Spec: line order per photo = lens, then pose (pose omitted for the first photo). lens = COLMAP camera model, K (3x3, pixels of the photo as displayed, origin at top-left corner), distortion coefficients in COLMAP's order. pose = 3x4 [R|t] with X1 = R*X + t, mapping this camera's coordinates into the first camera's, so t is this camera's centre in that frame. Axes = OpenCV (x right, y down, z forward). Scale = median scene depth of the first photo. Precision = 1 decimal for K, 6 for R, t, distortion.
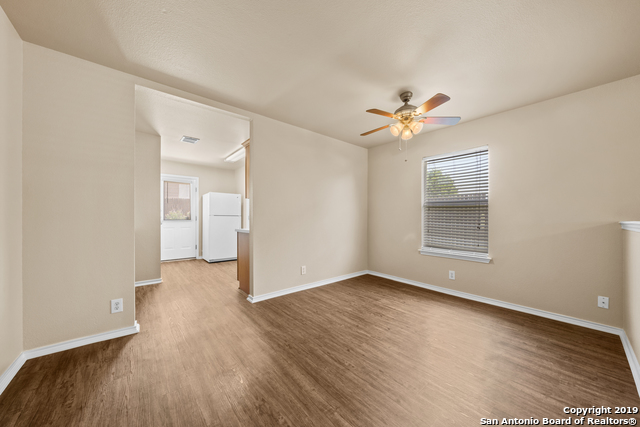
lens RADIAL K [[219.9, 0, 335.6], [0, 219.9, 217.6], [0, 0, 1]] dist [-0.000398, 0.000018]
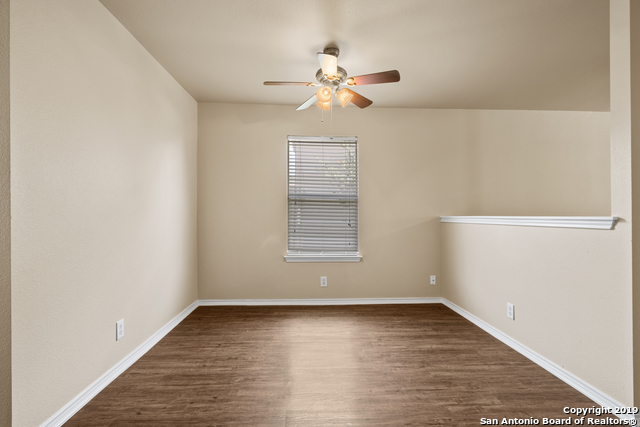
lens RADIAL K [[293.7, 0, 320.3], [0, 293.7, 214.4], [0, 0, 1]] dist [0.000113, -0.000140]
pose [[0.641018, -0.006802, 0.767496, -0.372558], [0.000551, 0.999965, 0.008401, -0.008239], [-0.767526, -0.004962, 0.640999, 0.302912]]
